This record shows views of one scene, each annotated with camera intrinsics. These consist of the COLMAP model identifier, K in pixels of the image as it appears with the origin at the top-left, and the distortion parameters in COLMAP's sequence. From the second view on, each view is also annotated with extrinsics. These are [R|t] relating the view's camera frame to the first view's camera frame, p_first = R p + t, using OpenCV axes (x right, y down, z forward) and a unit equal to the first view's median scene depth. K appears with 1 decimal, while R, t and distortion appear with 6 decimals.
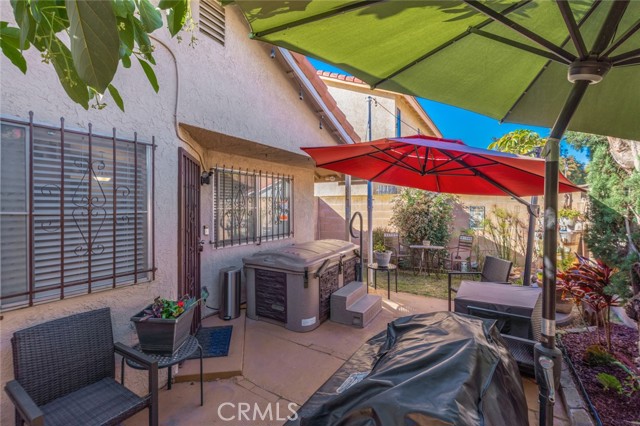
lens RADIAL K [[284.3, 0, 318.6], [0, 284.3, 204.6], [0, 0, 1]] dist [0.000343, 0.000209]
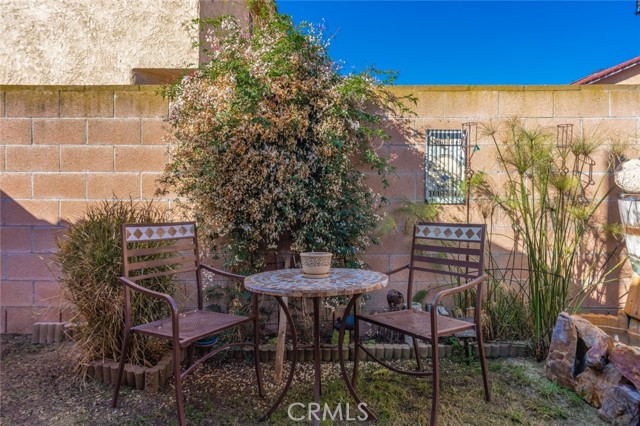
lens RADIAL K [[385.4, 0, 318.6], [0, 385.4, 193.3], [0, 0, 1]] dist [0.000864, 0.001881]
pose [[0.853136, 0.010828, 0.521576, 0.210674], [-0.012389, 0.999923, -0.000494, 0.077777], [-0.521541, -0.006040, 0.853205, 0.703558]]
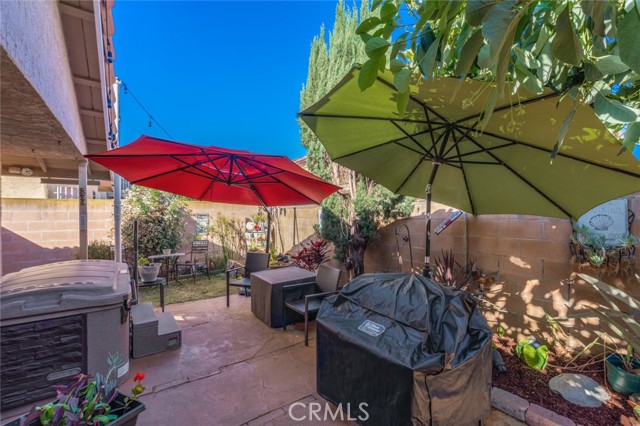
lens RADIAL K [[279.9, 0, 316.3], [0, 279.9, 213.0], [0, 0, 1]] dist [0.000088, 0.000407]
pose [[0.400744, 0.002314, 0.916187, -0.280106], [-0.000075, 0.999997, -0.002493, 0.004941], [-0.916190, 0.000931, 0.400743, 0.139650]]
